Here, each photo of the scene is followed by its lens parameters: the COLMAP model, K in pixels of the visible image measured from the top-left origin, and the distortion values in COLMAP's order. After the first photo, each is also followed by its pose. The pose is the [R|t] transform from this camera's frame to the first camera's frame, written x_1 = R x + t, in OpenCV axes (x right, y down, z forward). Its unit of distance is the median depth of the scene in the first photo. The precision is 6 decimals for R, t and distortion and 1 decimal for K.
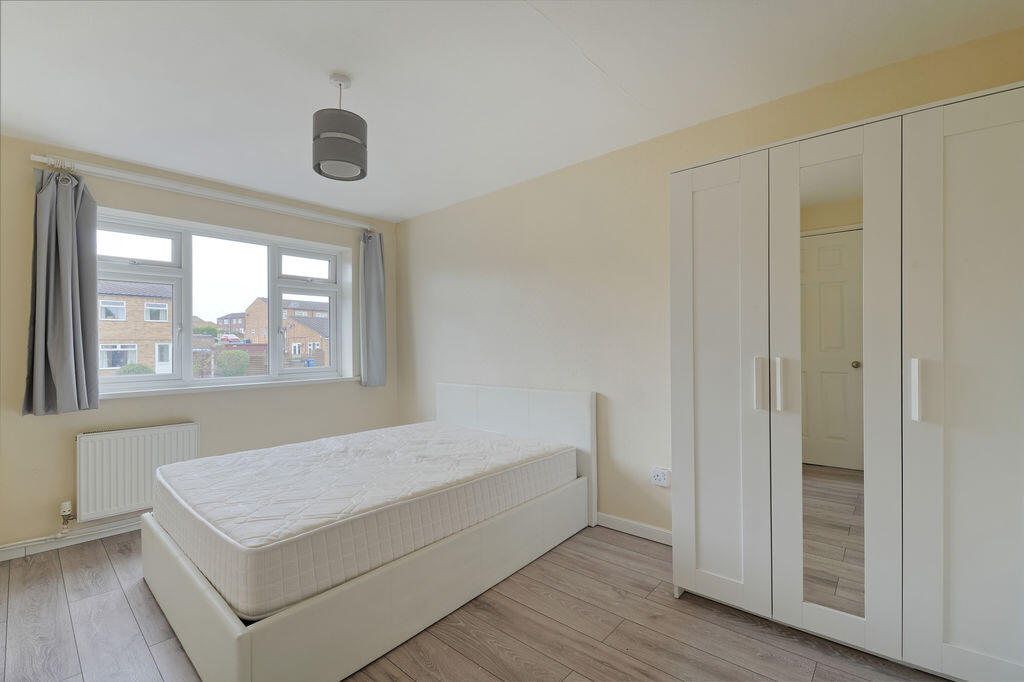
lens RADIAL K [[463.1, 0, 513.4], [0, 463.1, 335.5], [0, 0, 1]] dist [-0.020785, -0.000621]
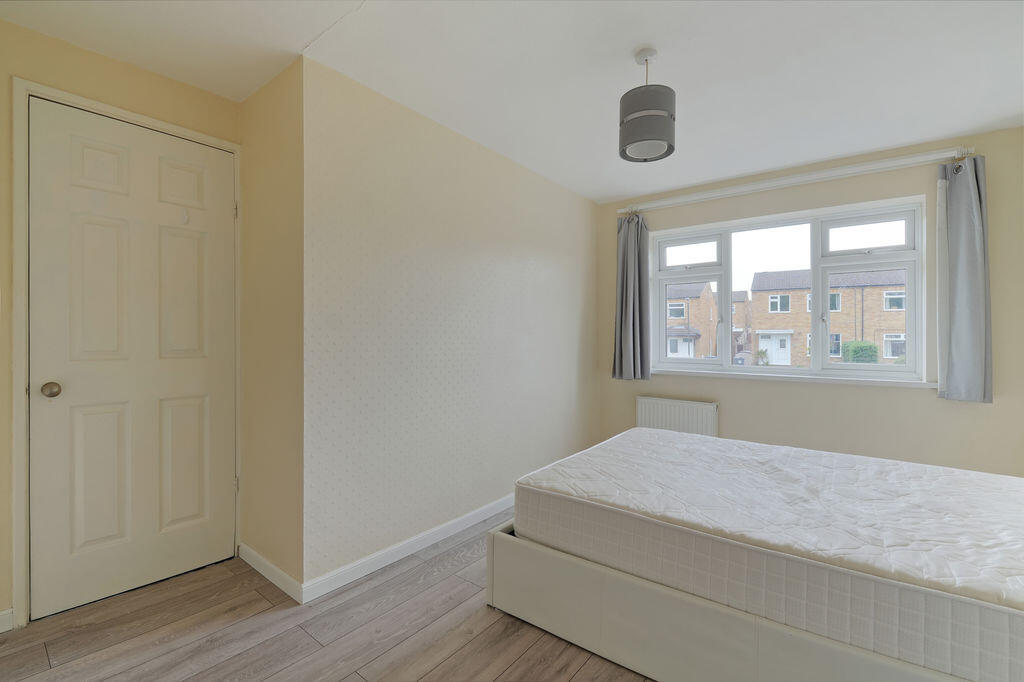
lens RADIAL K [[463.1, 0, 513.4], [0, 463.1, 335.5], [0, 0, 1]] dist [-0.020785, -0.000621]
pose [[0.020964, 0.009176, -0.999738, 0.456221], [0.013490, 0.999864, 0.009460, 0.007302], [0.999689, -0.013684, 0.020838, 0.547866]]
